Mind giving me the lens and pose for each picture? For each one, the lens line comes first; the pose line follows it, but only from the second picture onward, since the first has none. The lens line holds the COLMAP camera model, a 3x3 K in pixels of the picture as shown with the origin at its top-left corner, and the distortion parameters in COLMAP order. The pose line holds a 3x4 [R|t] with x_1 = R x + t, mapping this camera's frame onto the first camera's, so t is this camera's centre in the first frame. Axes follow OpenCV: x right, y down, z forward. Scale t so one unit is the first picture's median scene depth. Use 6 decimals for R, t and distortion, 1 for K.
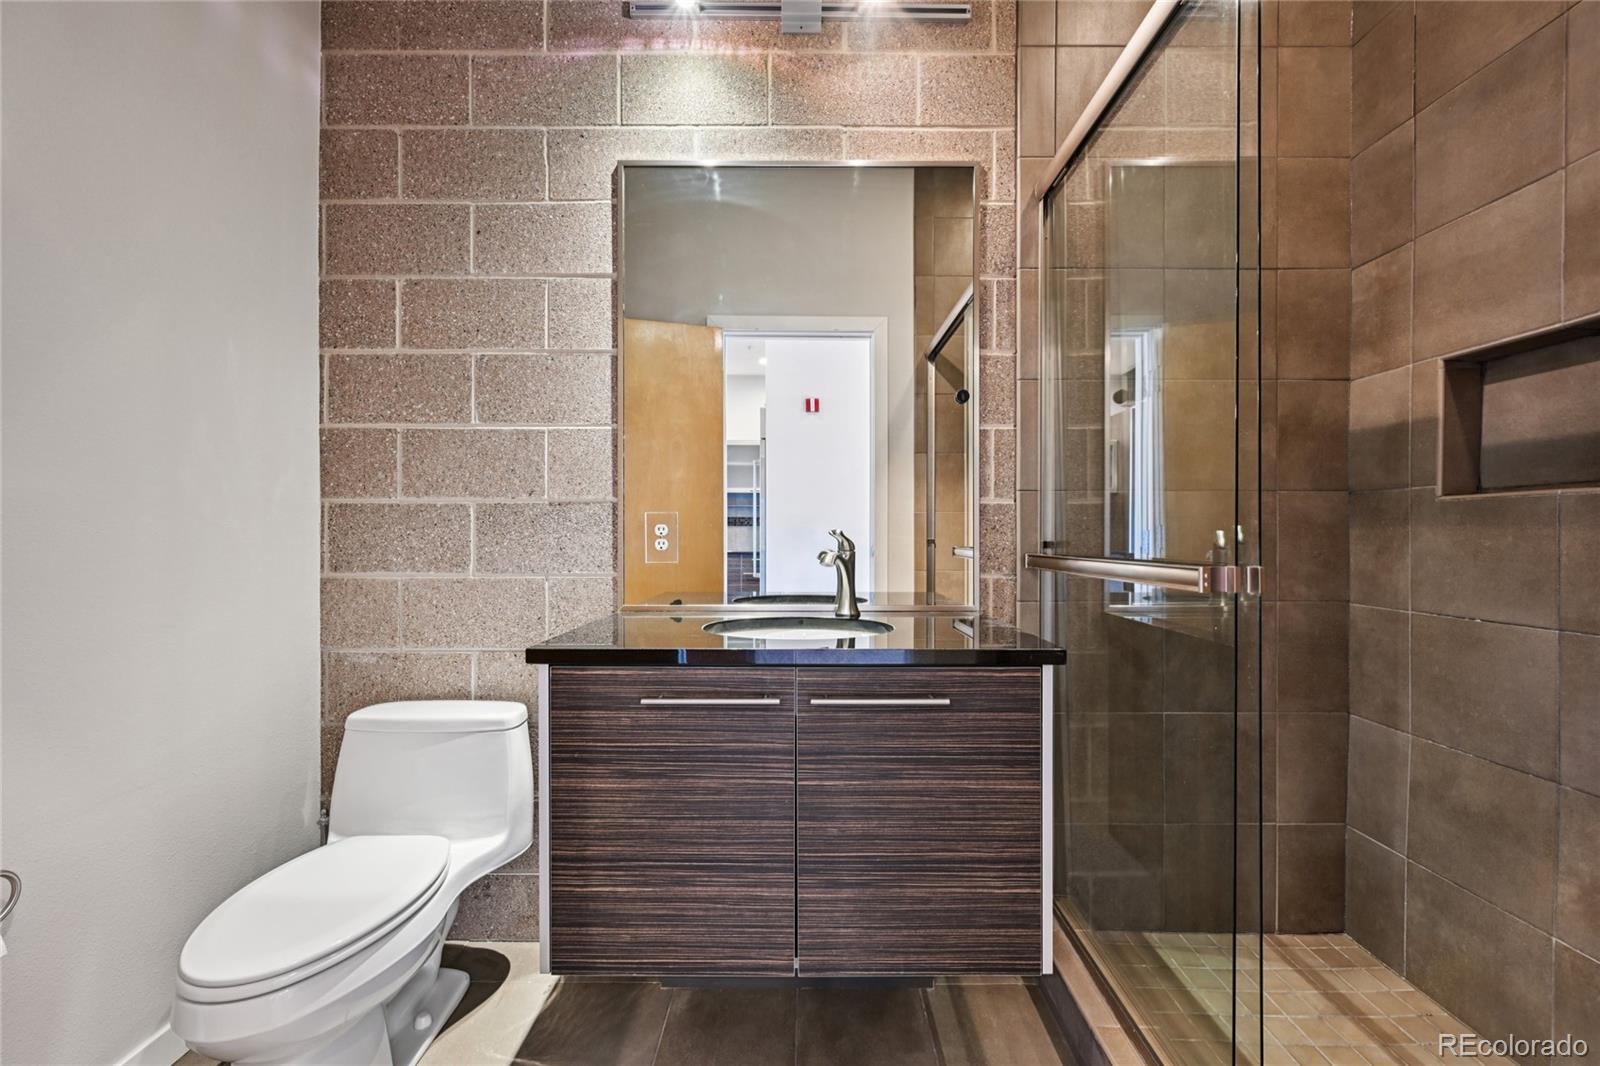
lens RADIAL K [[624.3, 0, 807.6], [0, 624.3, 534.6], [0, 0, 1]] dist [-0.003756, -0.000853]
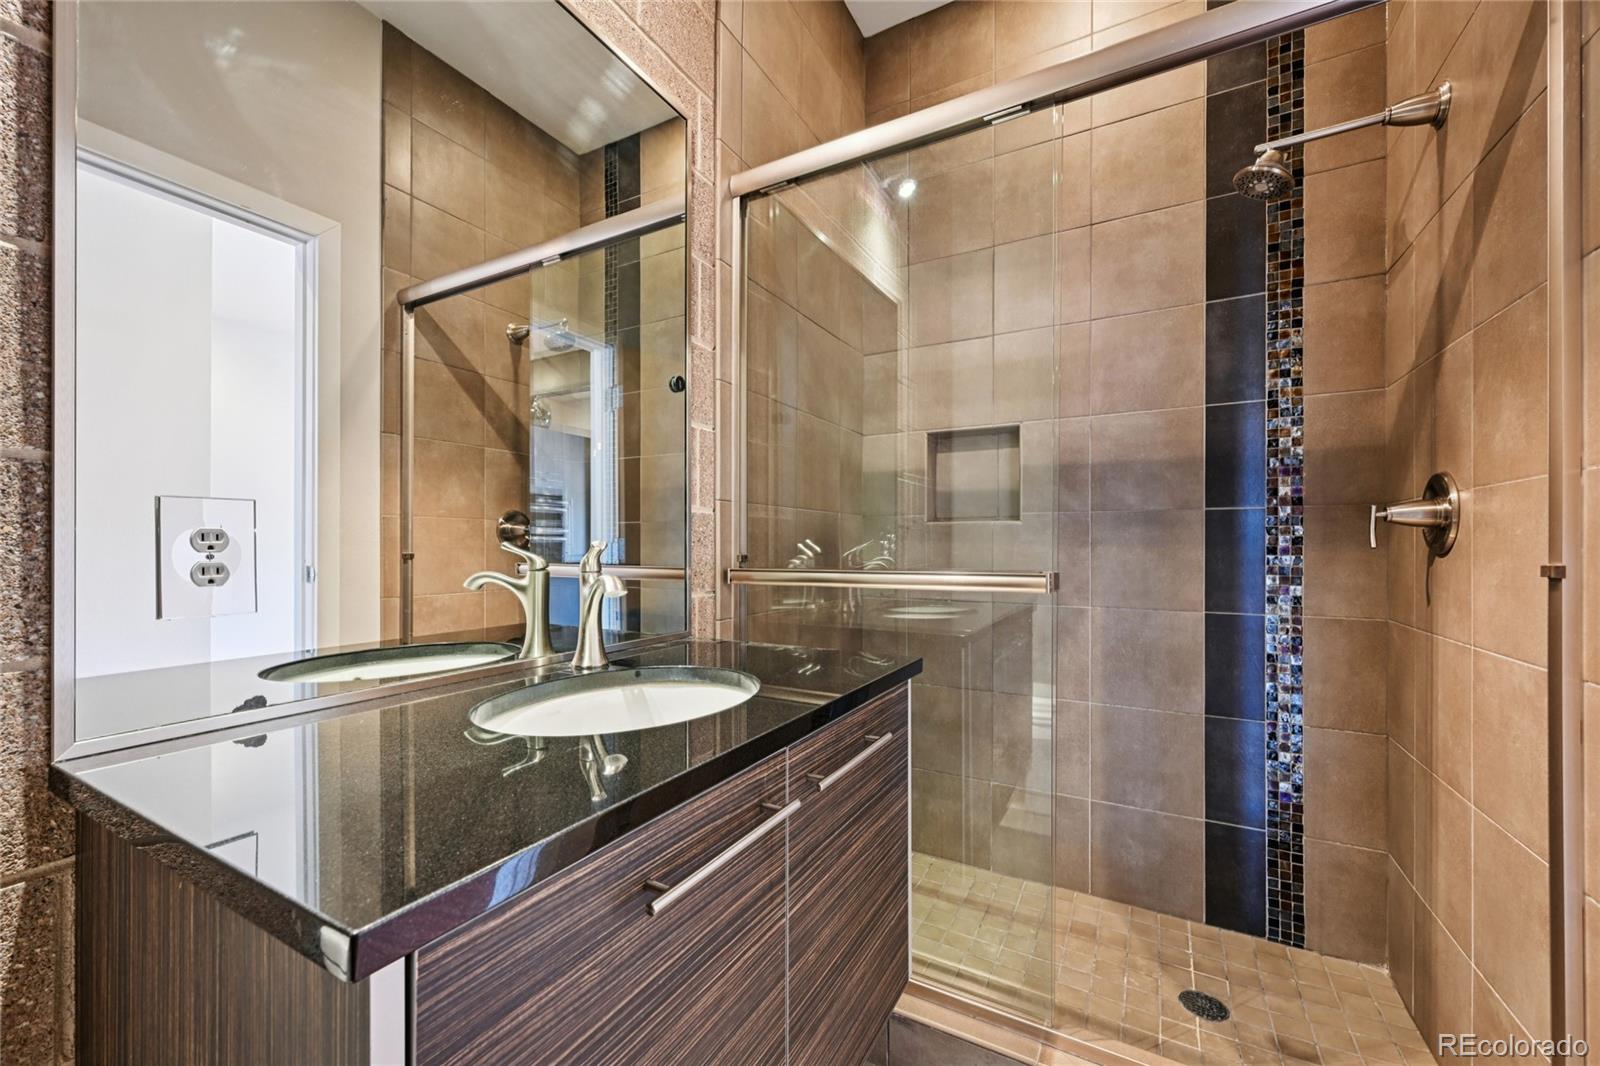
lens RADIAL K [[624.3, 0, 801.8], [0, 624.3, 543.6], [0, 0, 1]] dist [-0.003756, -0.000853]
pose [[0.489577, 0.001510, 0.871959, -0.404273], [0.000571, 0.999998, -0.002052, -0.004232], [-0.871960, 0.001503, 0.489575, 0.441841]]
